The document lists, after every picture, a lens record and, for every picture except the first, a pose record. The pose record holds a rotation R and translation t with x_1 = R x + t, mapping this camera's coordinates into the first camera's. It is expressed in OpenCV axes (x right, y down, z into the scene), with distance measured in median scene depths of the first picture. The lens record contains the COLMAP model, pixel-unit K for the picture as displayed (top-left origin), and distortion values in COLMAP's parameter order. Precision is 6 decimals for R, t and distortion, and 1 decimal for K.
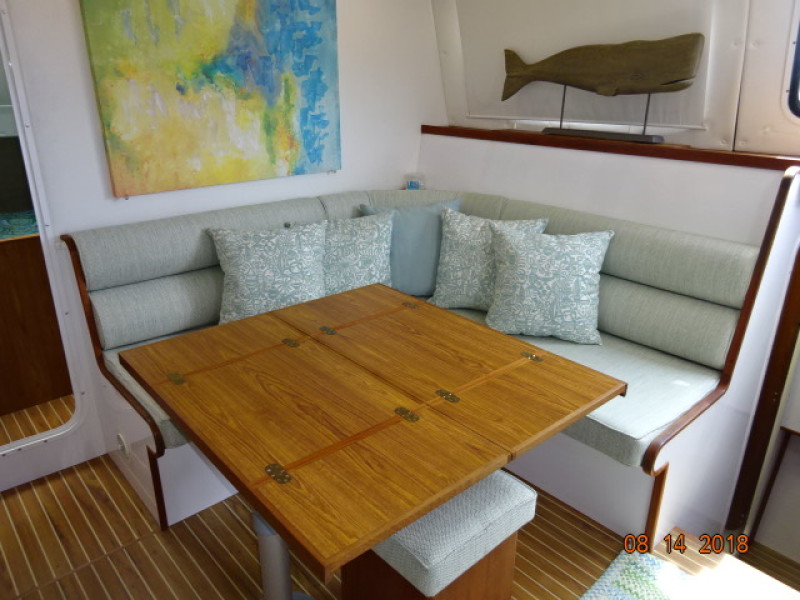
lens RADIAL K [[590.0, 0, 400.0], [0, 590.0, 300.0], [0, 0, 1]] dist [0.003384, -0.005726]
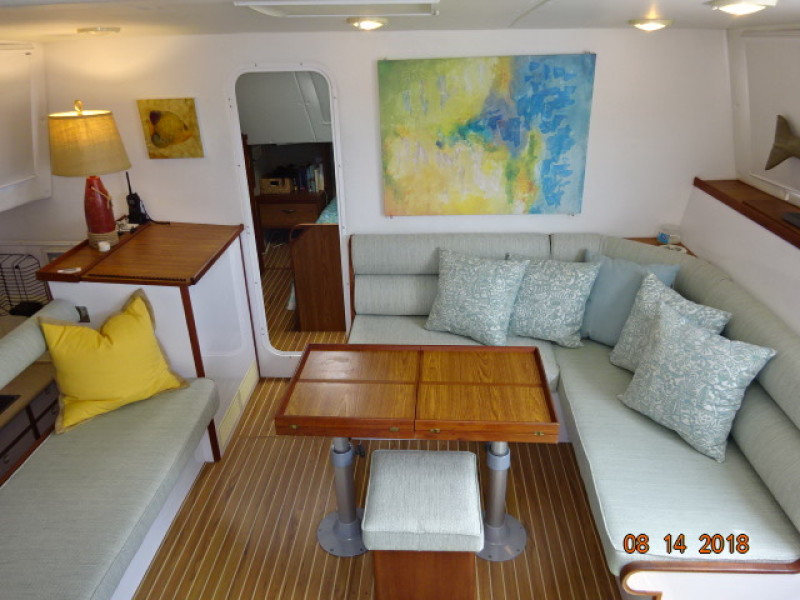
lens RADIAL K [[590.0, 0, 400.0], [0, 590.0, 300.0], [0, 0, 1]] dist [0.003384, -0.005726]
pose [[0.704487, 0.275937, -0.653878, 0.510150], [-0.225090, 0.960628, 0.162874, -0.202909], [0.673077, 0.032439, 0.738861, -0.039132]]
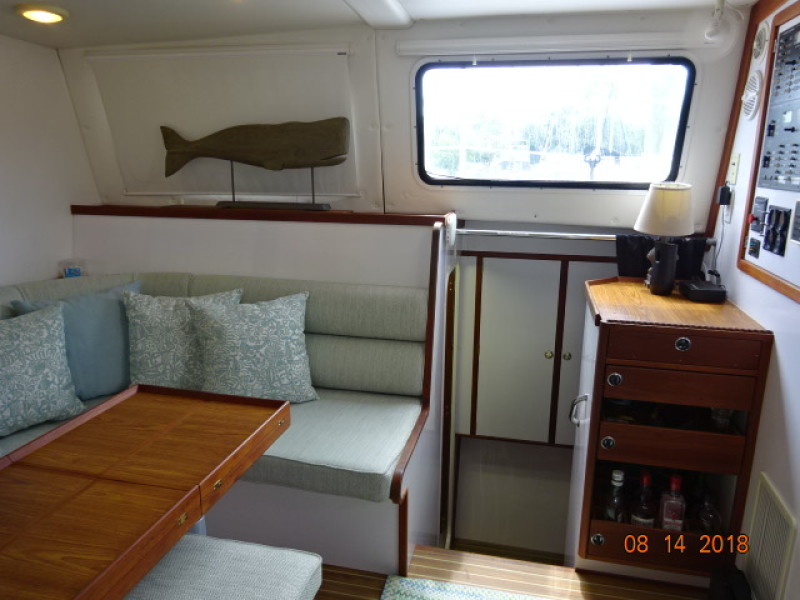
lens RADIAL K [[590.0, 0, 400.0], [0, 590.0, 300.0], [0, 0, 1]] dist [0.003384, -0.005726]
pose [[0.817396, -0.138397, 0.559205, -0.100018], [0.203907, 0.977378, -0.056163, -0.007519], [-0.538782, 0.159933, 0.827125, 0.025282]]
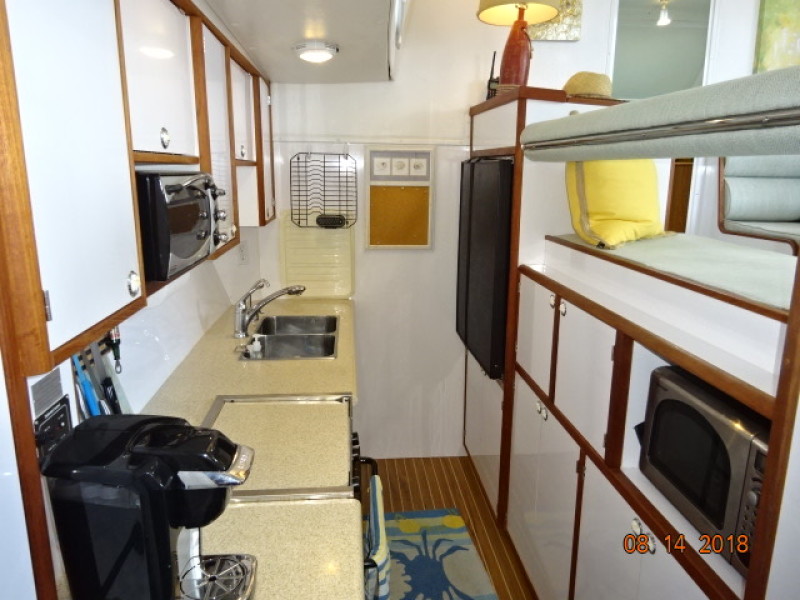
lens RADIAL K [[590.0, 0, 400.0], [0, 590.0, 300.0], [0, 0, 1]] dist [0.003384, -0.005726]
pose [[0.800264, 0.125586, -0.586350, -0.253043], [-0.214769, 0.972983, -0.084725, 0.504786], [0.559868, 0.193732, 0.805615, -0.455081]]
